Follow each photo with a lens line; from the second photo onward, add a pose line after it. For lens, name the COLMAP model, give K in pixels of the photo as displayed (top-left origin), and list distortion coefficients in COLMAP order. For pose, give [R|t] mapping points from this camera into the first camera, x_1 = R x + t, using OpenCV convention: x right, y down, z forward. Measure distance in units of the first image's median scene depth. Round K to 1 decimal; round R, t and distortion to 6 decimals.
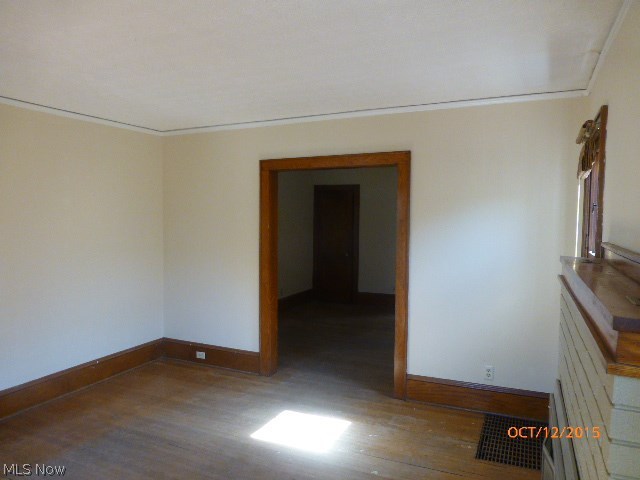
lens RADIAL K [[465.9, 0, 316.9], [0, 465.9, 243.7], [0, 0, 1]] dist [0.000752, -0.000511]
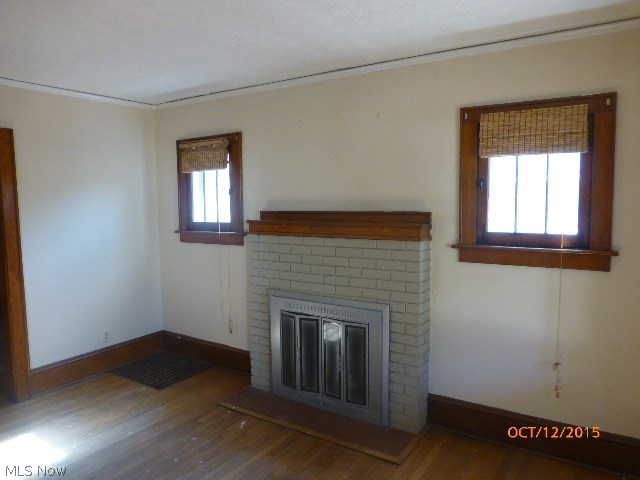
lens RADIAL K [[465.9, 0, 317.3], [0, 465.9, 237.5], [0, 0, 1]] dist [0.000752, -0.000511]
pose [[0.174048, -0.090628, 0.980558, -0.714291], [0.080954, 0.993702, 0.077474, -0.010792], [-0.981404, 0.065896, 0.180288, 0.300282]]
